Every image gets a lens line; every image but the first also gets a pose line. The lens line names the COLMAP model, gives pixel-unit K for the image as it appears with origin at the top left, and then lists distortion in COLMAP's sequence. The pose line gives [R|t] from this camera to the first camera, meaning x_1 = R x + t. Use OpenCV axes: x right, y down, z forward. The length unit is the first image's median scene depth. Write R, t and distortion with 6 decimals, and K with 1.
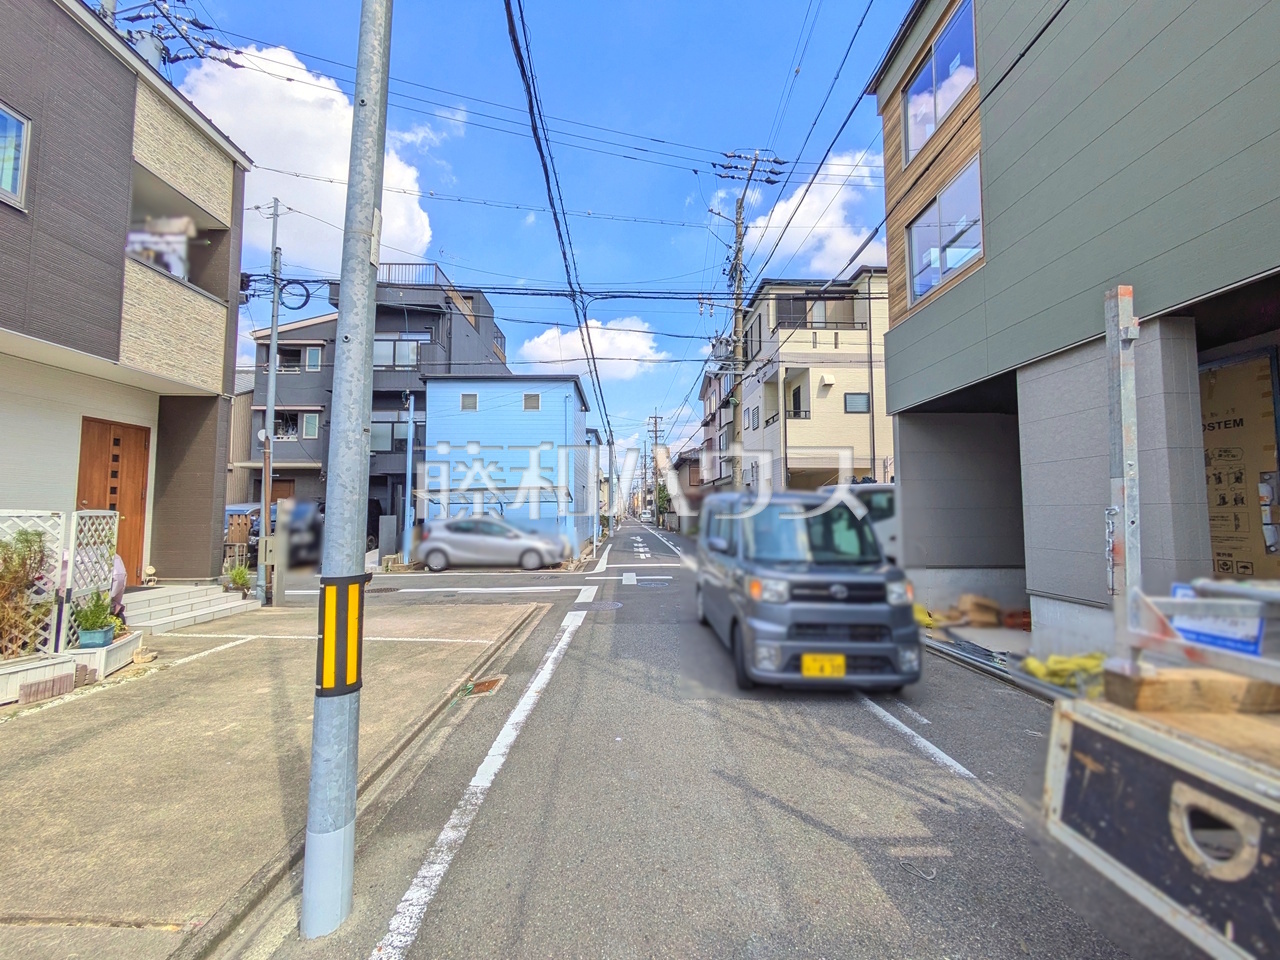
lens RADIAL K [[511.2, 0, 641.3], [0, 511.2, 480.3], [0, 0, 1]] dist [-0.000544, 0.001153]
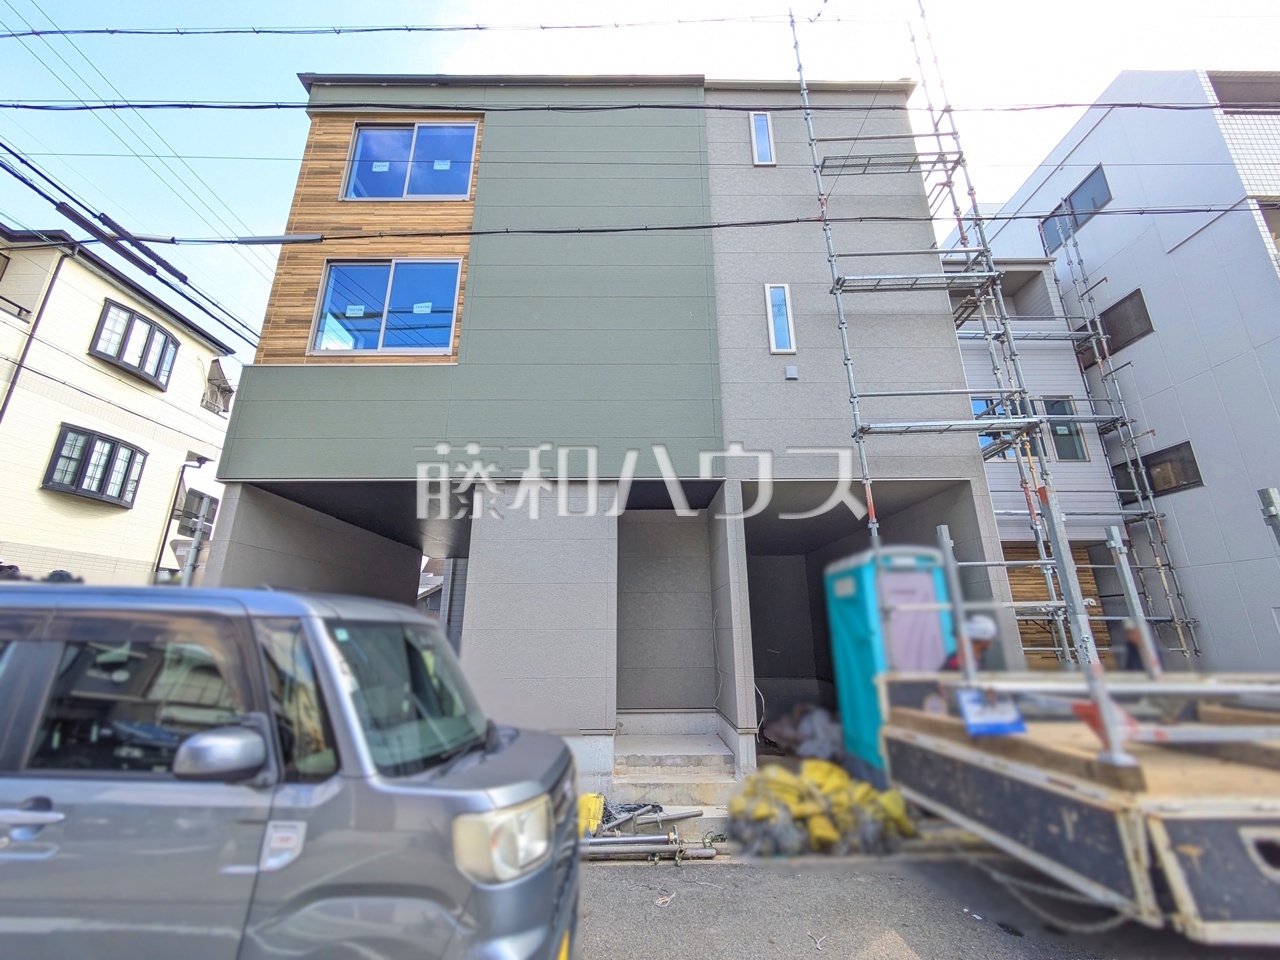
lens RADIAL K [[511.2, 0, 635.1], [0, 511.2, 480.0], [0, 0, 1]] dist [-0.000544, 0.001153]
pose [[0.024651, 0.287266, 0.957534, -0.219246], [-0.058004, 0.956622, -0.285499, 0.045243], [-0.998012, -0.048503, 0.040244, 0.817590]]
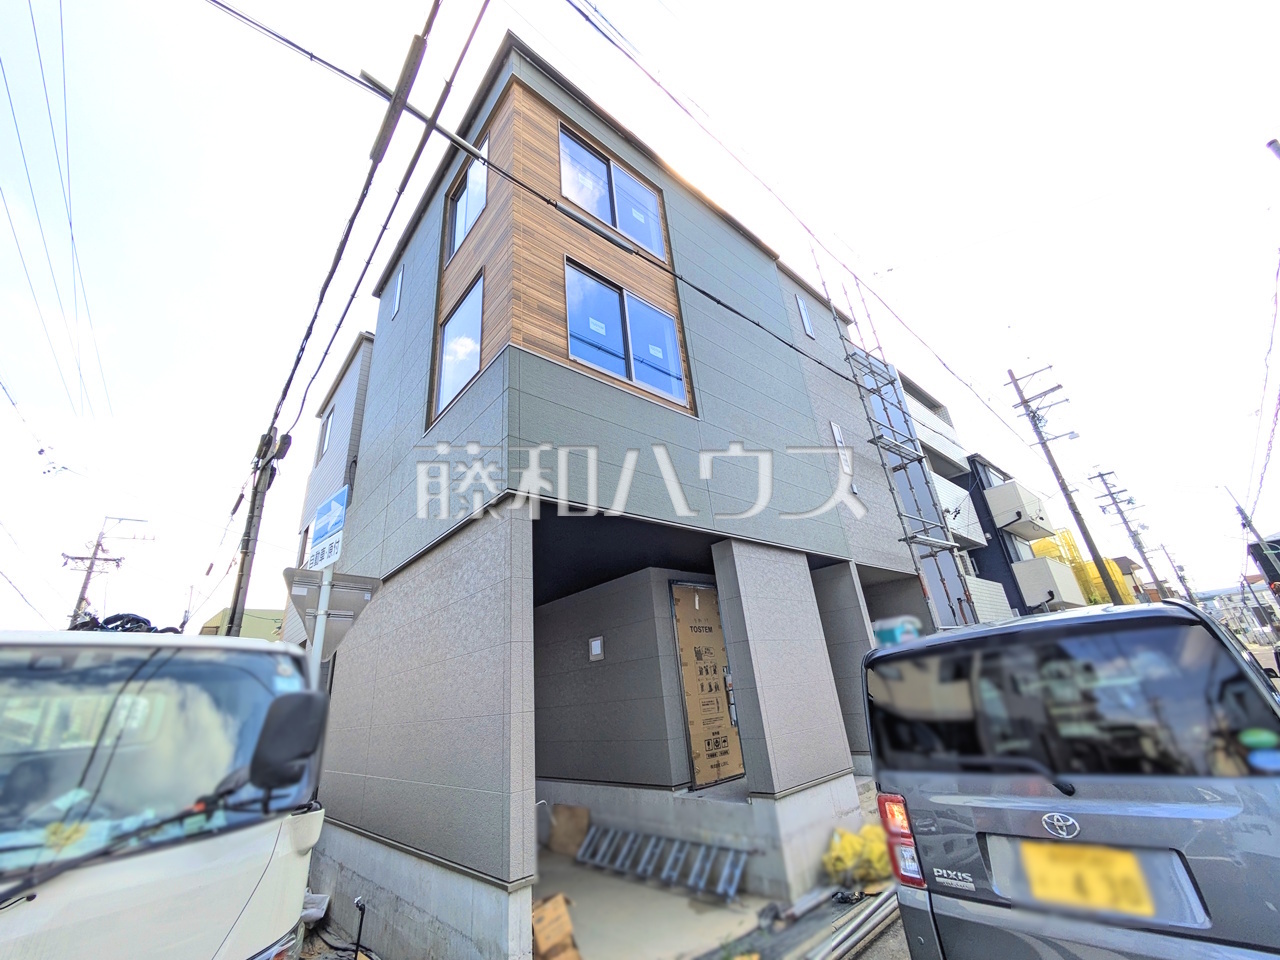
lens RADIAL K [[511.2, 0, 638.7], [0, 511.2, 482.0], [0, 0, 1]] dist [-0.000544, 0.001153]
pose [[-0.637982, 0.349887, 0.685973, 0.172121], [0.040238, 0.904744, -0.424051, 0.117541], [-0.769000, -0.242934, -0.591289, 2.182467]]
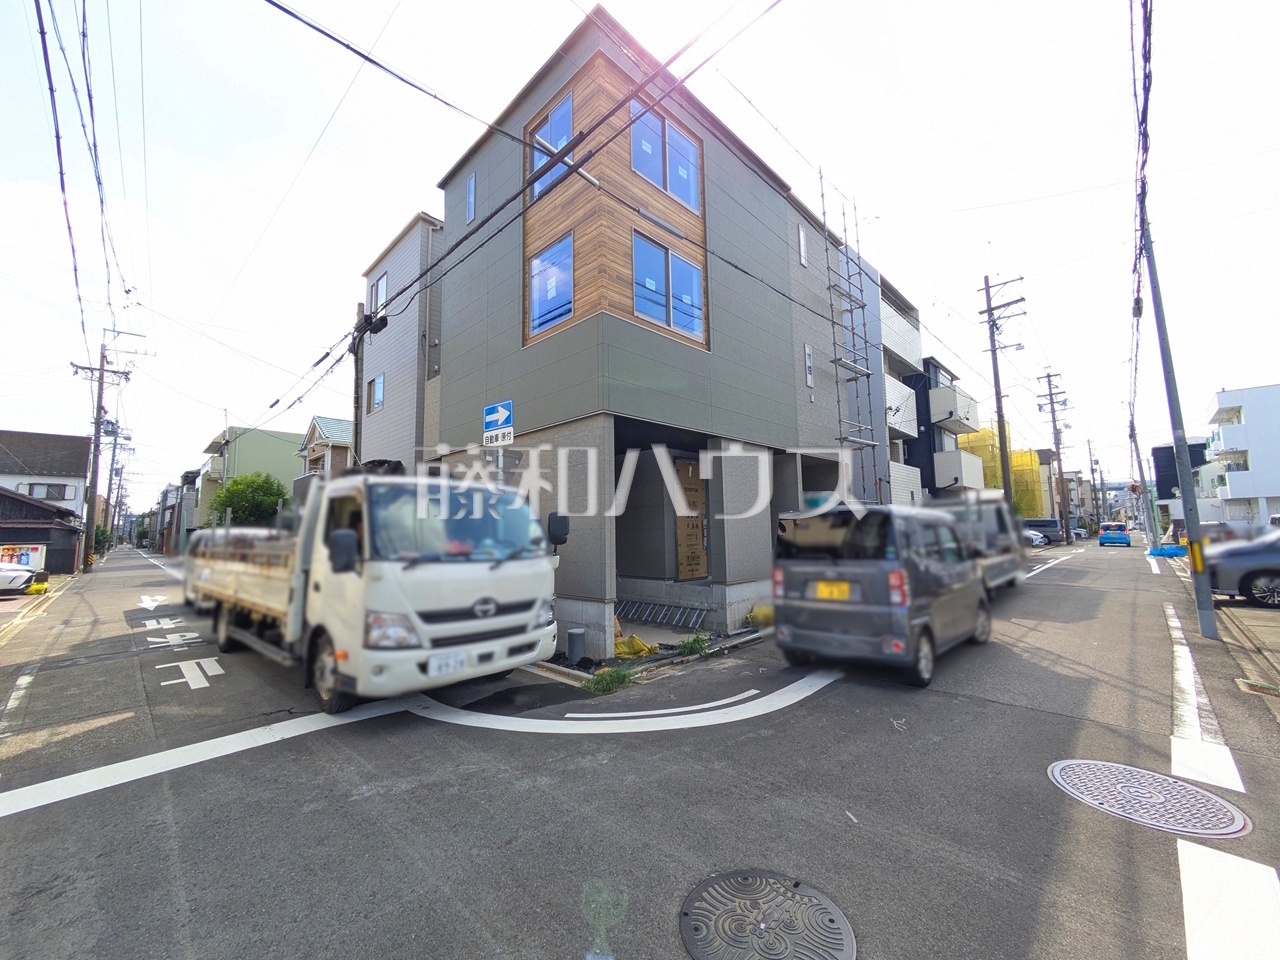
lens RADIAL K [[511.2, 0, 638.7], [0, 511.2, 485.5], [0, 0, 1]] dist [-0.000544, 0.001153]
pose [[-0.695632, 0.076727, 0.714289, -0.208629], [-0.029760, 0.990349, -0.135364, 0.171785], [-0.717781, -0.115420, -0.686635, 2.755199]]
